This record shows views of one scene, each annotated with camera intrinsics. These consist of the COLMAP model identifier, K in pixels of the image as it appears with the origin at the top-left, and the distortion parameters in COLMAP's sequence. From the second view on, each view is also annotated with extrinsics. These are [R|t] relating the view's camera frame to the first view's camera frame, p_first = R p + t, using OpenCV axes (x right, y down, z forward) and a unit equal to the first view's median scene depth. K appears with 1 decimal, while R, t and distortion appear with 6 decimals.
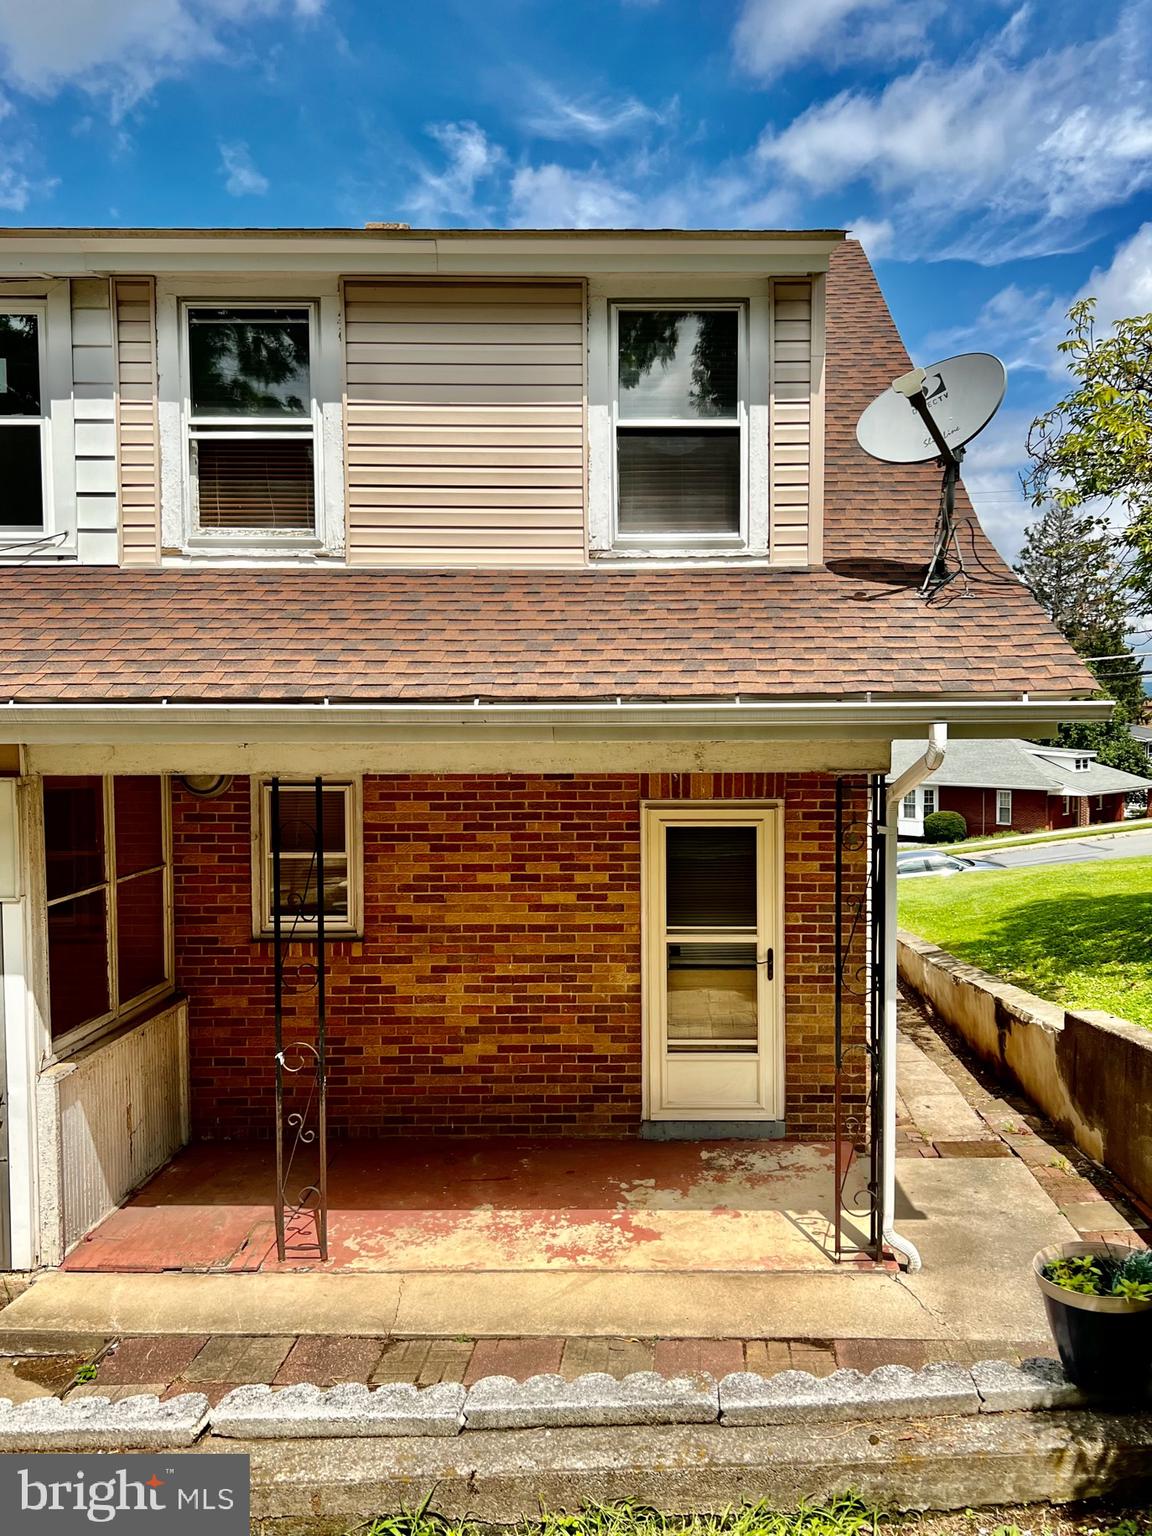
lens RADIAL K [[1184.7, 0, 574.7], [0, 1184.7, 770.6], [0, 0, 1]] dist [0.050579, -0.066882]
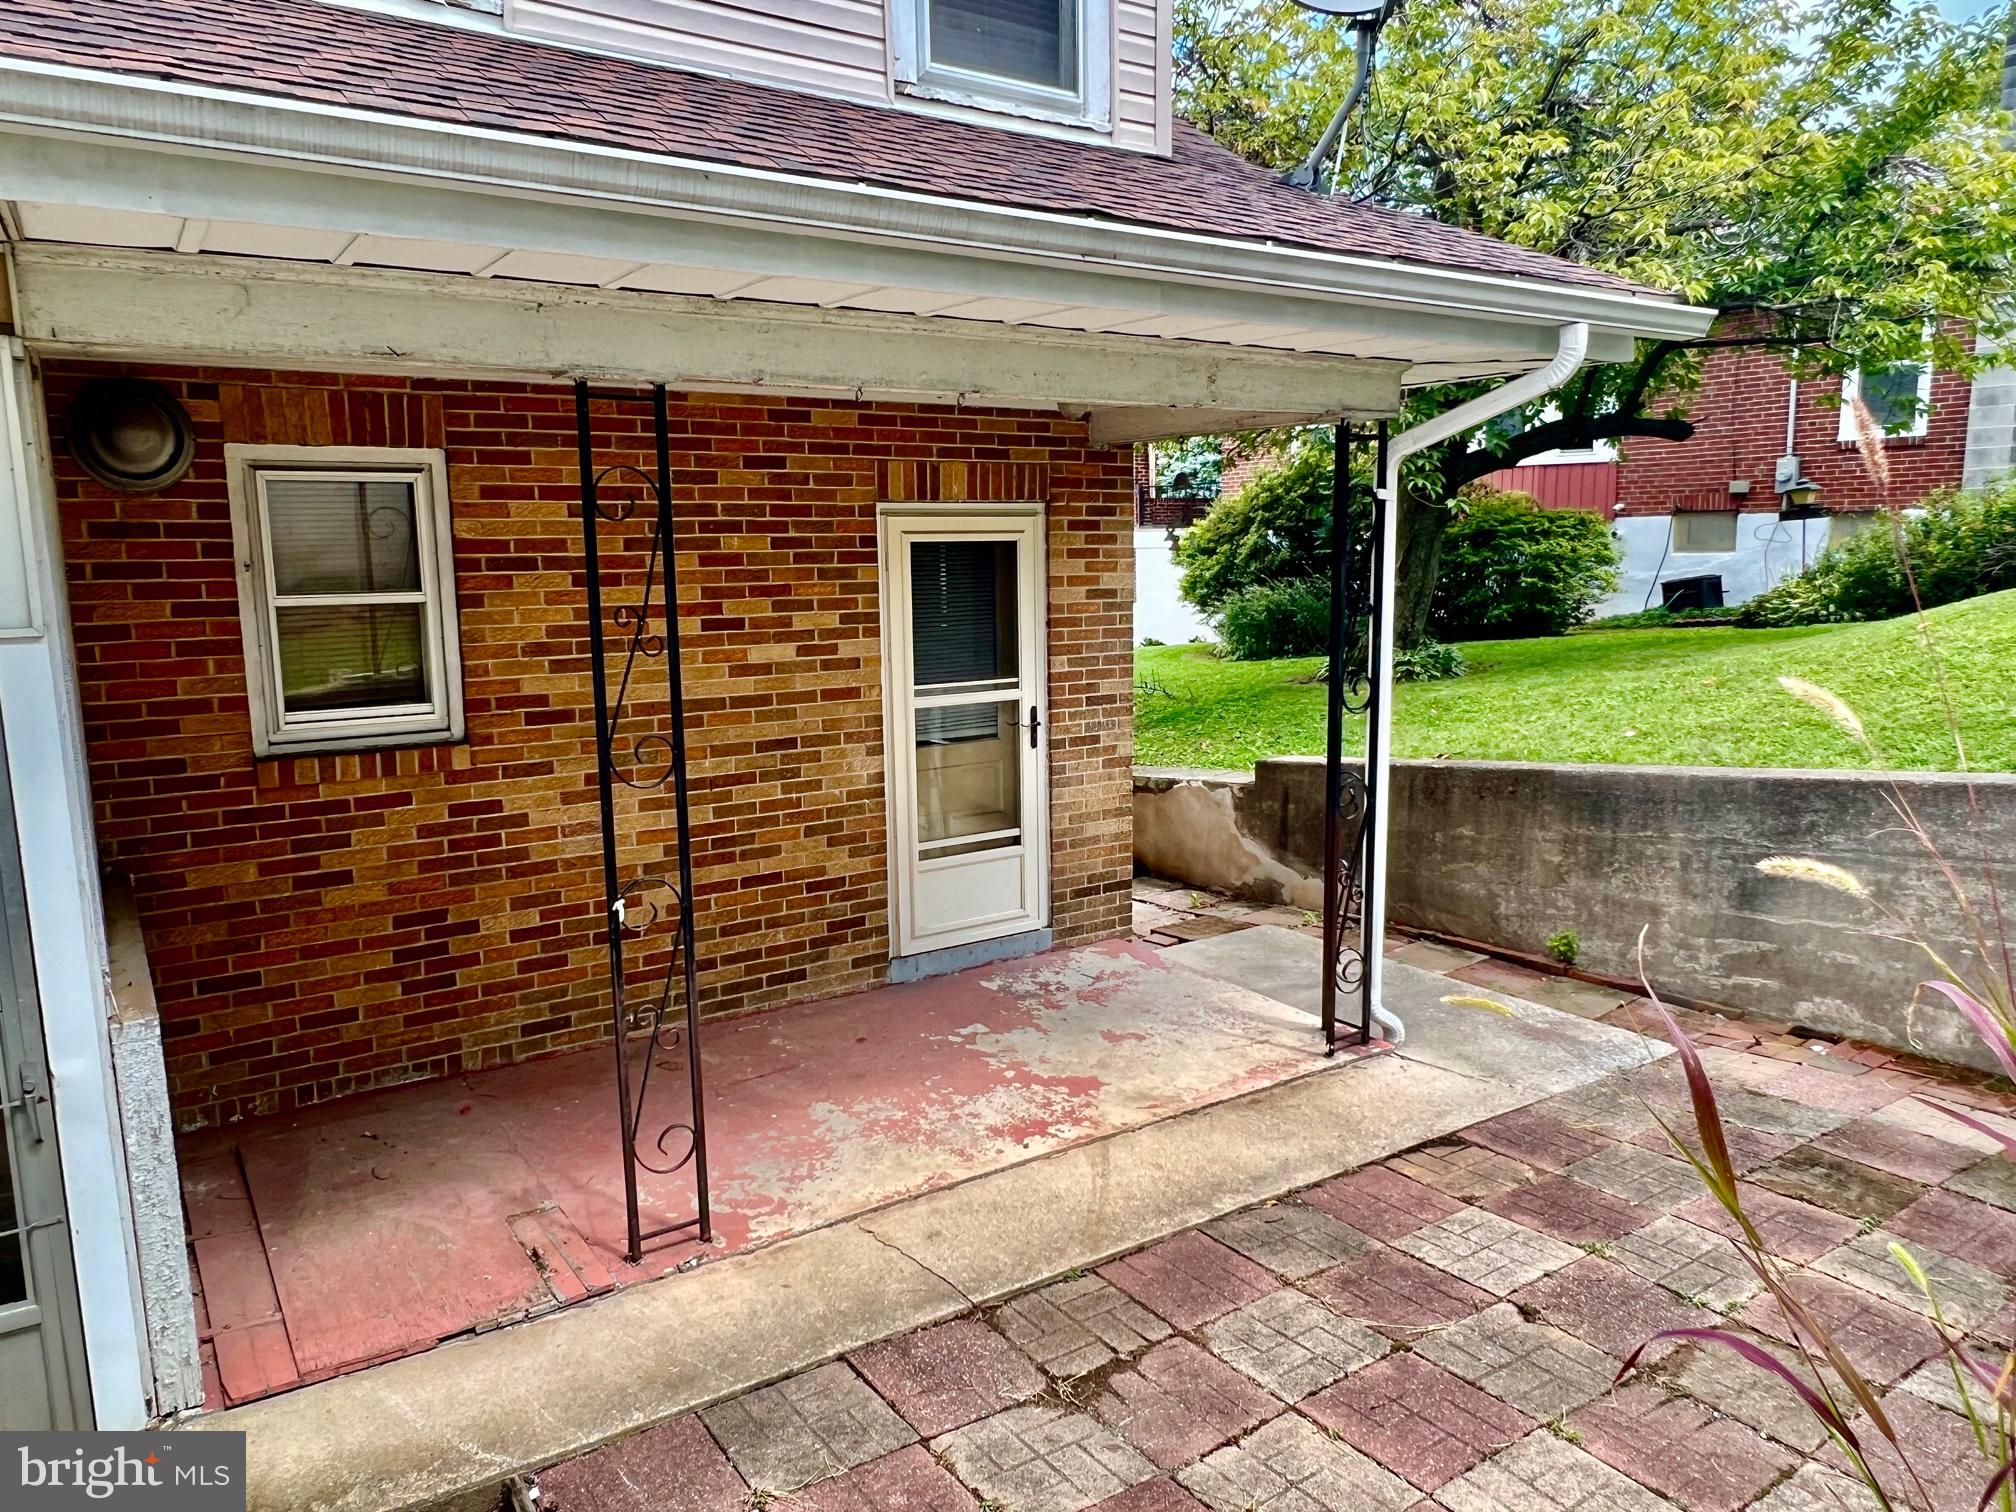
lens RADIAL K [[1370.0, 0, 1011.3], [0, 1370.0, 759.9], [0, 0, 1]] dist [0.001010, -0.011224]
pose [[0.832546, -0.095619, 0.545641, -0.324564], [0.030101, 0.991343, 0.127797, 0.073302], [-0.553137, -0.089973, 0.828217, 0.291304]]
